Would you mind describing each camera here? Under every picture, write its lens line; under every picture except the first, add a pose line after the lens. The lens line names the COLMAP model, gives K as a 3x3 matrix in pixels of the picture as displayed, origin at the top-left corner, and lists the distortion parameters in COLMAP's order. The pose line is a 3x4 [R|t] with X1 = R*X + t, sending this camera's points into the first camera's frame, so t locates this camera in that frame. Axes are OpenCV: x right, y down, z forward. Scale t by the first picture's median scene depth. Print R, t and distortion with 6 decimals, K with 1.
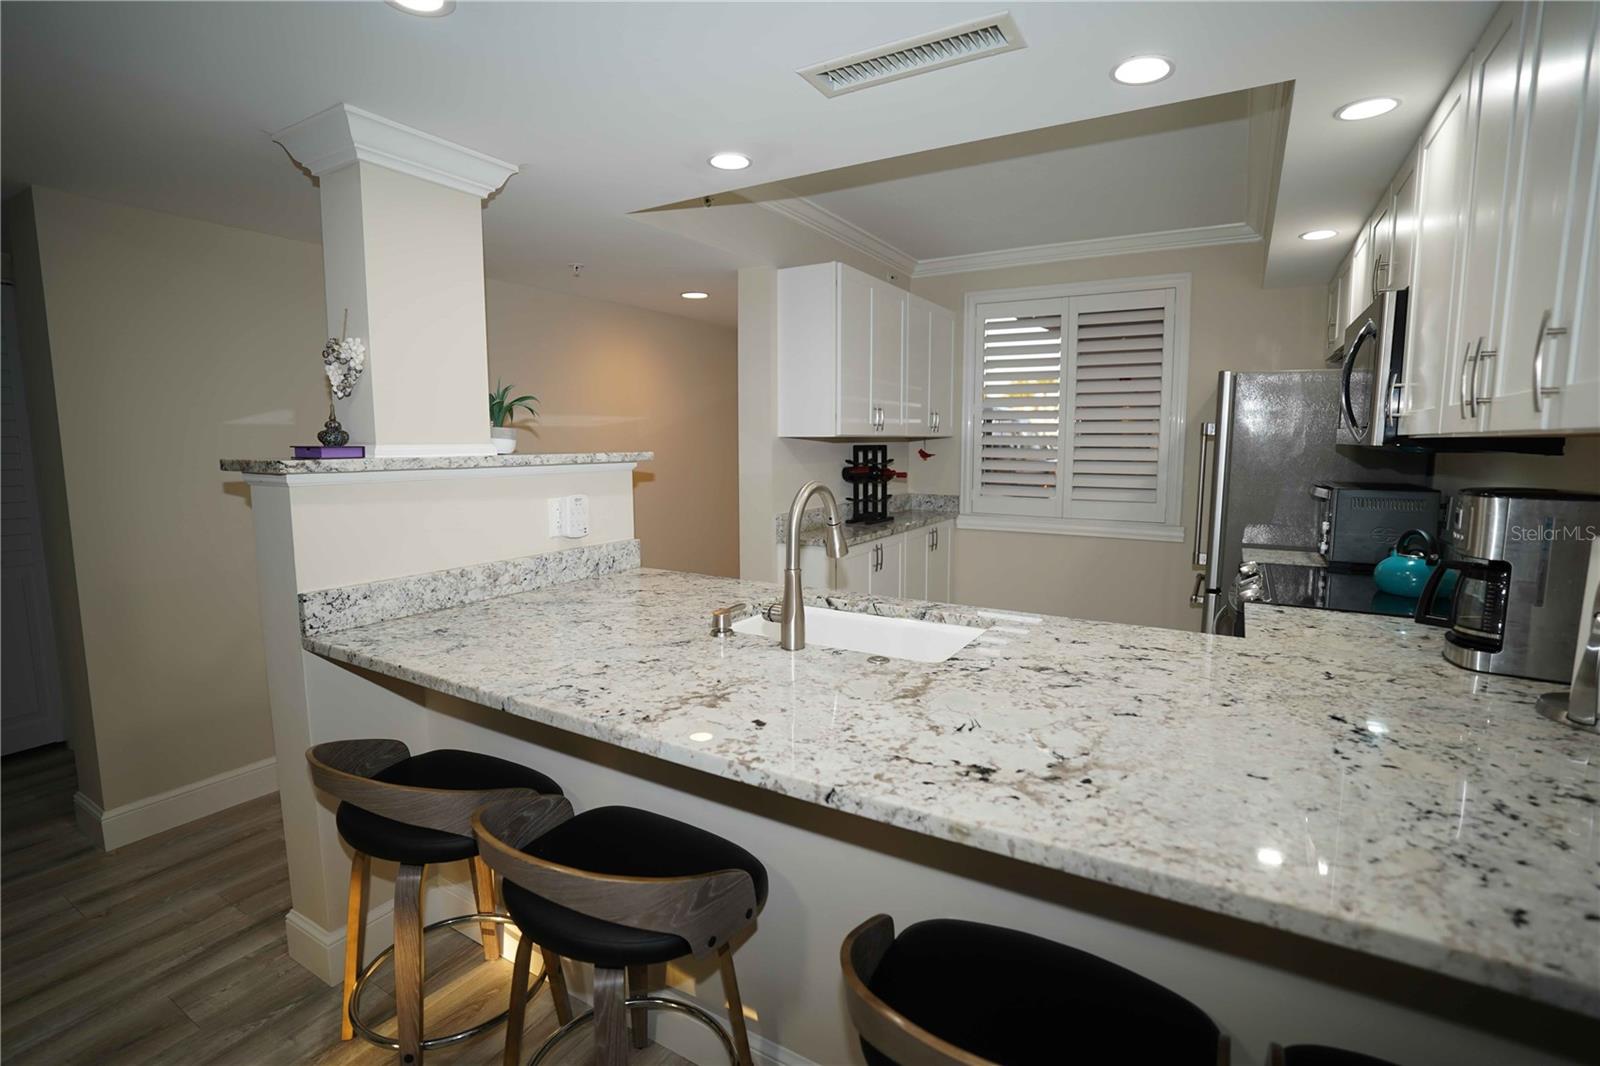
lens RADIAL K [[741.1, 0, 800.0], [0, 741.1, 533.0], [0, 0, 1]] dist [-0.072287, 0.026744]
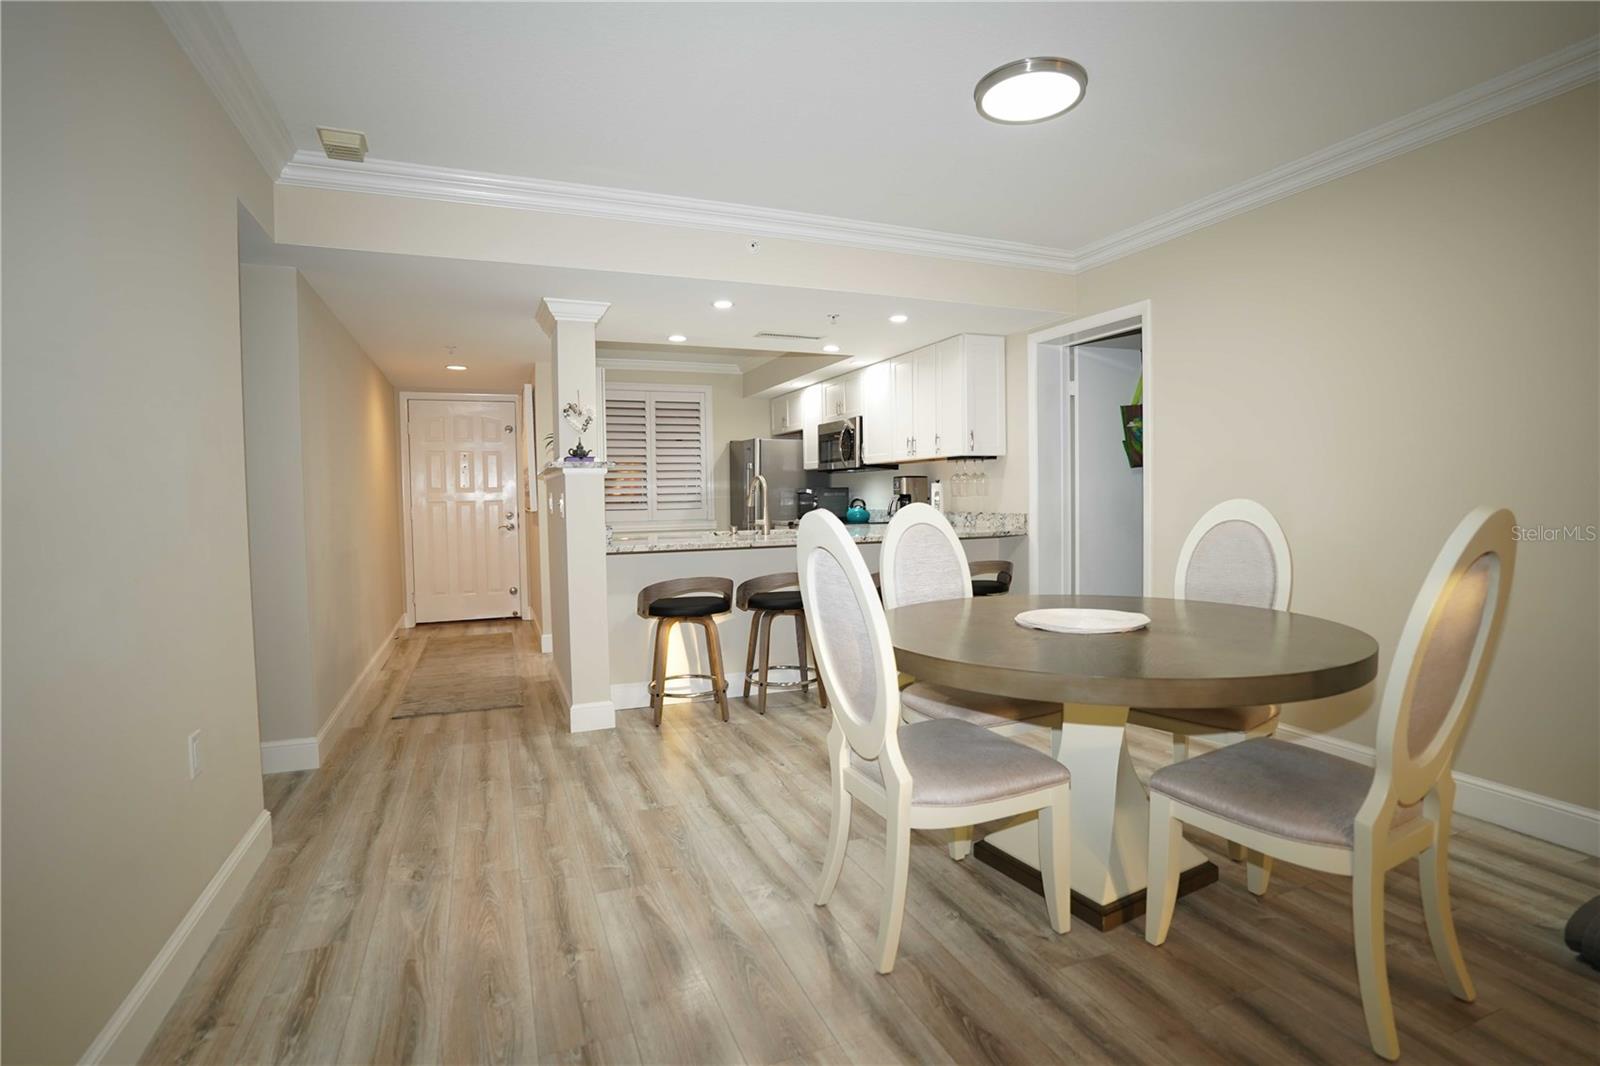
lens RADIAL K [[767.6, 0, 800.0], [0, 767.6, 533.0], [0, 0, 1]] dist [-0.065307, -0.000010]
pose [[0.597067, -0.048576, 0.800719, -2.581997], [0.114881, 0.993054, -0.025418, 0.275568], [-0.793923, 0.107164, 0.598500, -0.935936]]
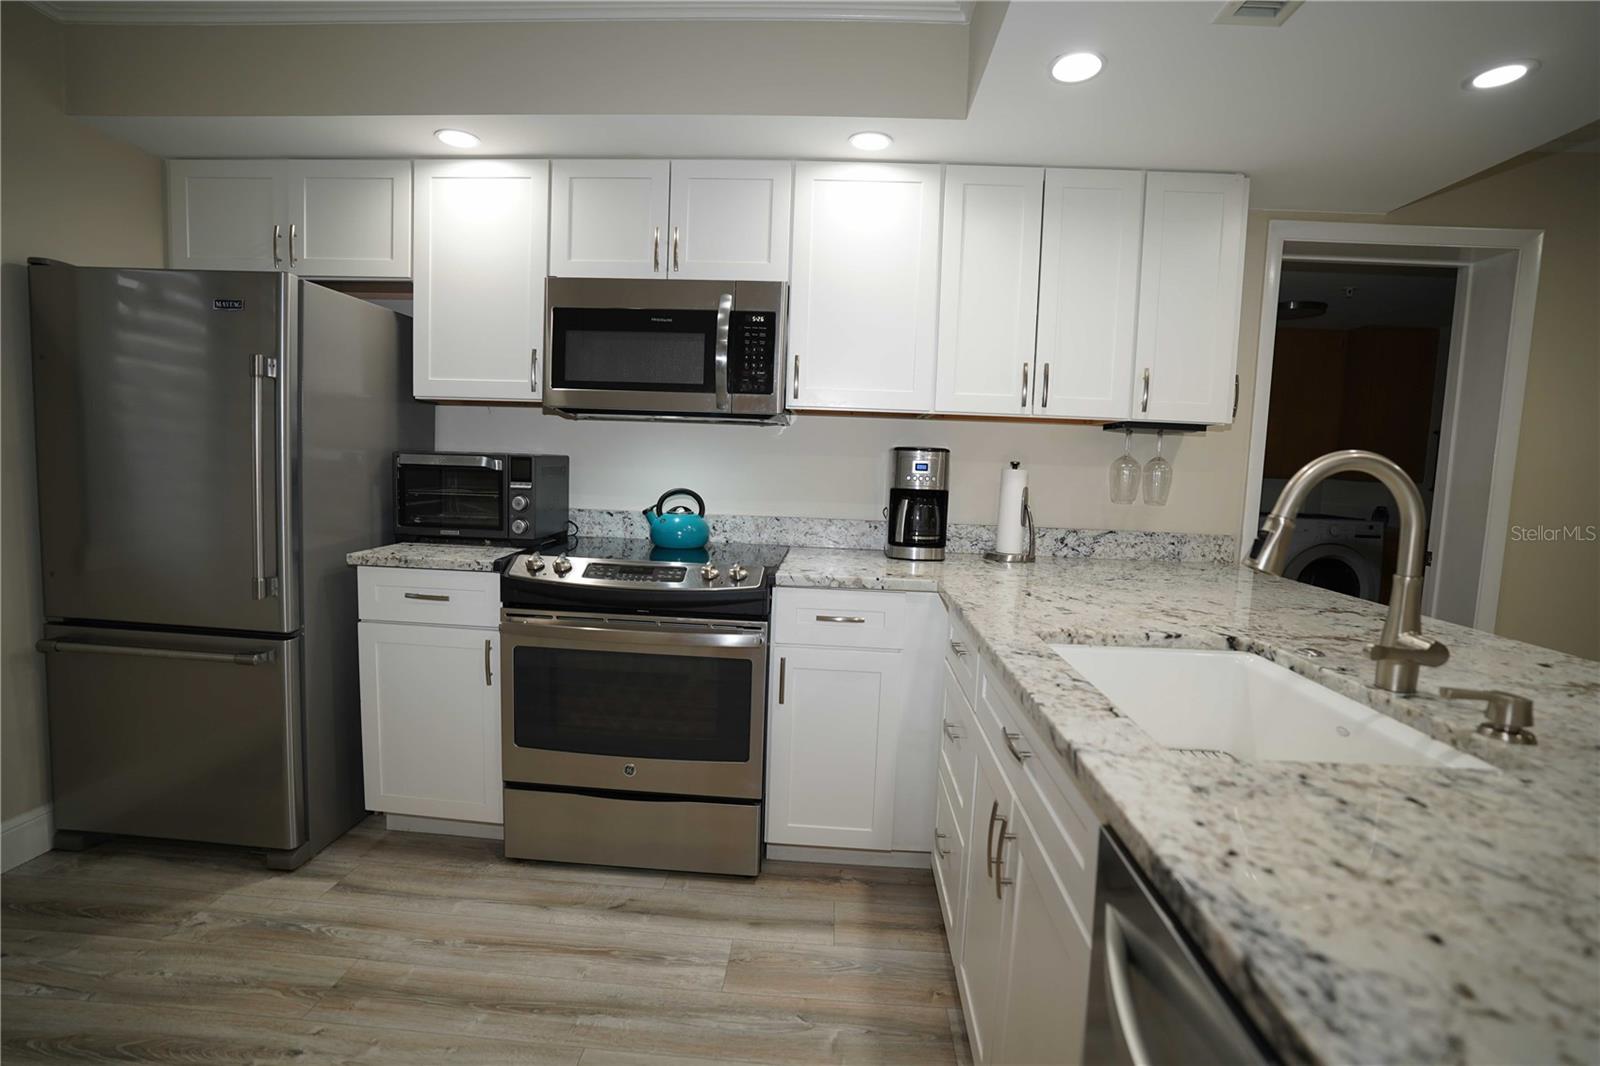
lens RADIAL K [[741.1, 0, 800.0], [0, 741.1, 533.0], [0, 0, 1]] dist [-0.072287, 0.026744]
pose [[-0.471479, -0.106185, 0.875461, -0.374203], [0.074415, 0.984393, 0.159474, -0.164482], [-0.878732, 0.140336, -0.456219, 2.086705]]
